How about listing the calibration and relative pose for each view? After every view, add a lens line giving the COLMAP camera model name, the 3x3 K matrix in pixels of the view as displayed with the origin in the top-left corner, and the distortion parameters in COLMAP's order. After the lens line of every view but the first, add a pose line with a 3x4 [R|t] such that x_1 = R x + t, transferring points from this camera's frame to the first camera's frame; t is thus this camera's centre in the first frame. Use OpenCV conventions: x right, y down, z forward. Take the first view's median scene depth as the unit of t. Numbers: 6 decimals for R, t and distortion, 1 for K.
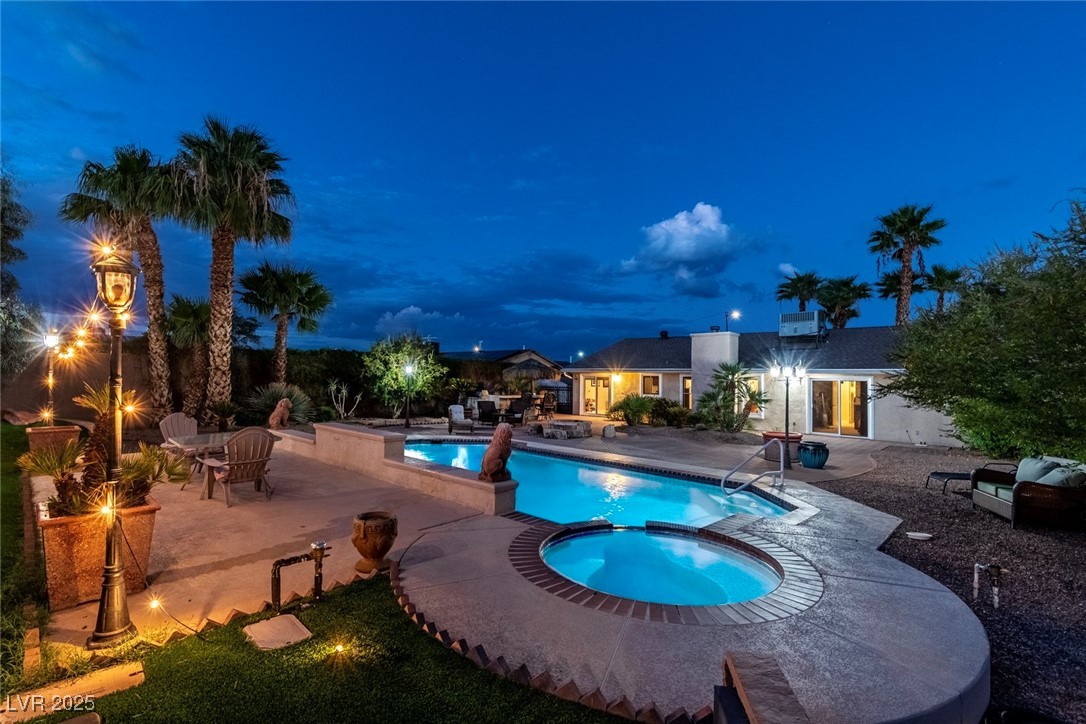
lens RADIAL K [[478.1, 0, 548.7], [0, 478.1, 365.5], [0, 0, 1]] dist [0.002044, -0.000436]
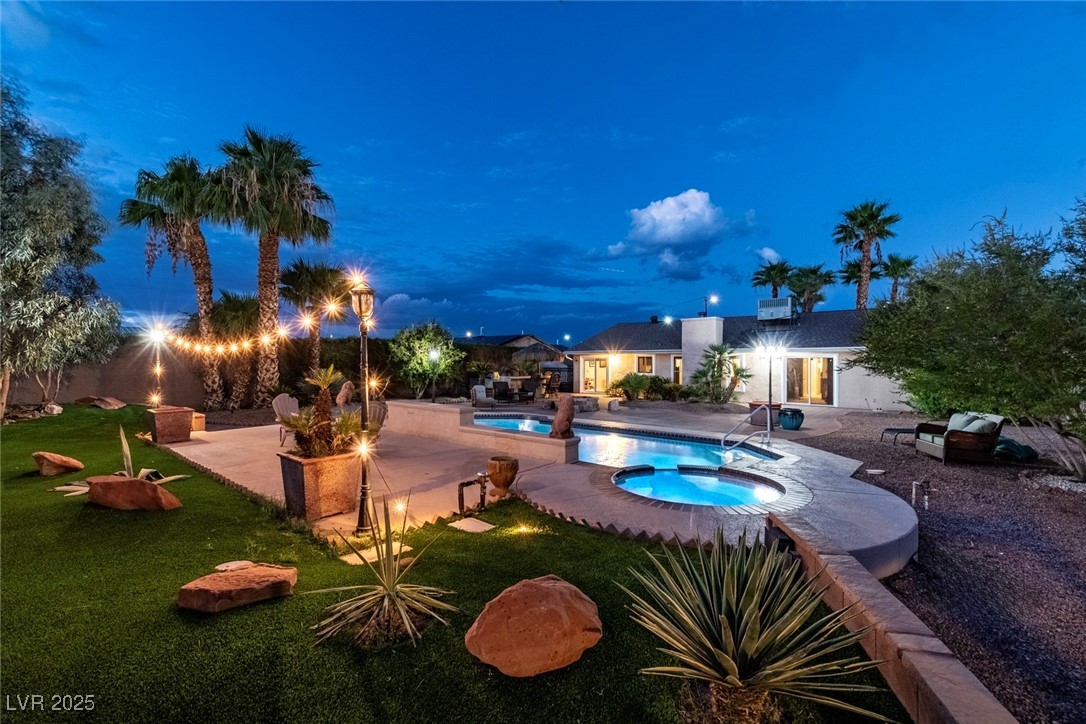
lens RADIAL K [[478.1, 0, 534.3], [0, 478.1, 364.1], [0, 0, 1]] dist [0.002044, -0.000436]
pose [[0.999102, -0.018417, 0.038151, -0.108456], [0.017132, 0.999284, 0.033728, -0.003587], [-0.038745, -0.033044, 0.998703, -0.139439]]
